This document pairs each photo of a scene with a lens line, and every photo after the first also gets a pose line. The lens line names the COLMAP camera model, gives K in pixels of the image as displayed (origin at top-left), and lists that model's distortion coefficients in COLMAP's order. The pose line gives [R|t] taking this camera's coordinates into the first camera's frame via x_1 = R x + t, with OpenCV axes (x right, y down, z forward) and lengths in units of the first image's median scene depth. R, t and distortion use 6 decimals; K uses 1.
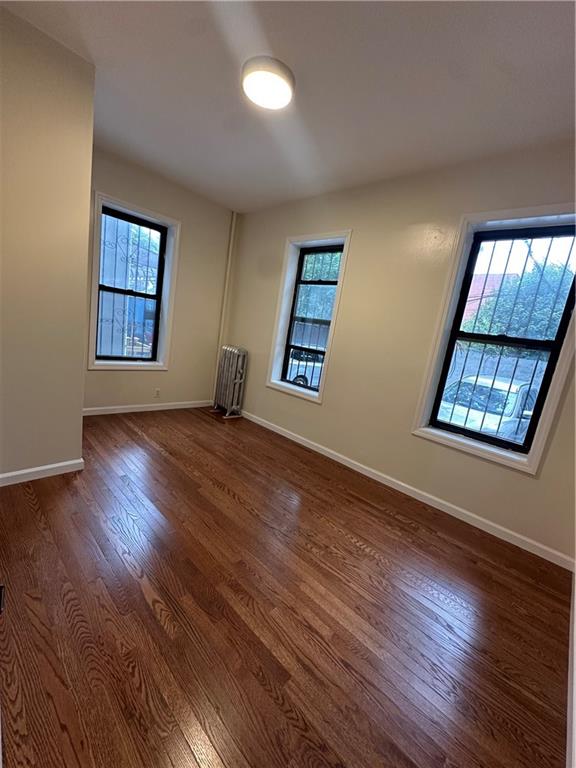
lens RADIAL K [[306.0, 0, 288.5], [0, 306.0, 385.0], [0, 0, 1]] dist [-0.001070, -0.000388]
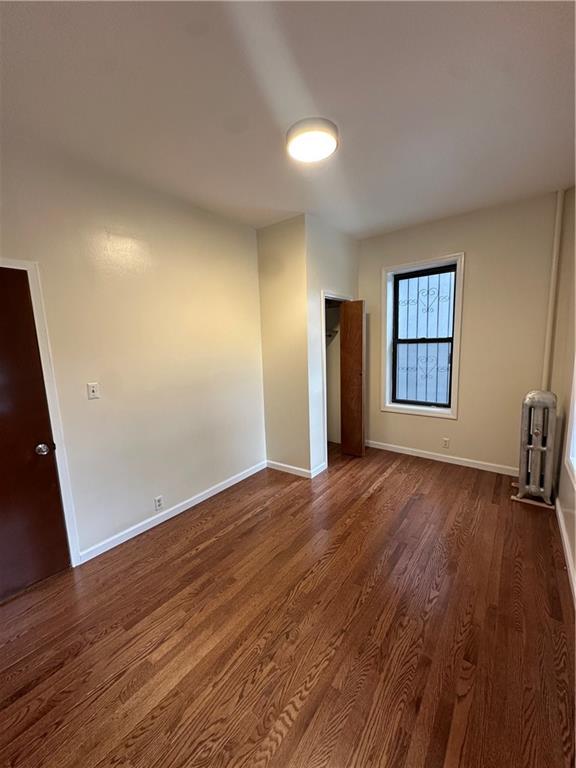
lens RADIAL K [[306.0, 0, 288.5], [0, 306.0, 385.0], [0, 0, 1]] dist [-0.001070, -0.000388]
pose [[0.086534, -0.016003, -0.996120, 0.498536], [-0.128926, 0.991283, -0.027125, -0.068080], [0.987871, 0.130773, 0.083717, 0.498487]]
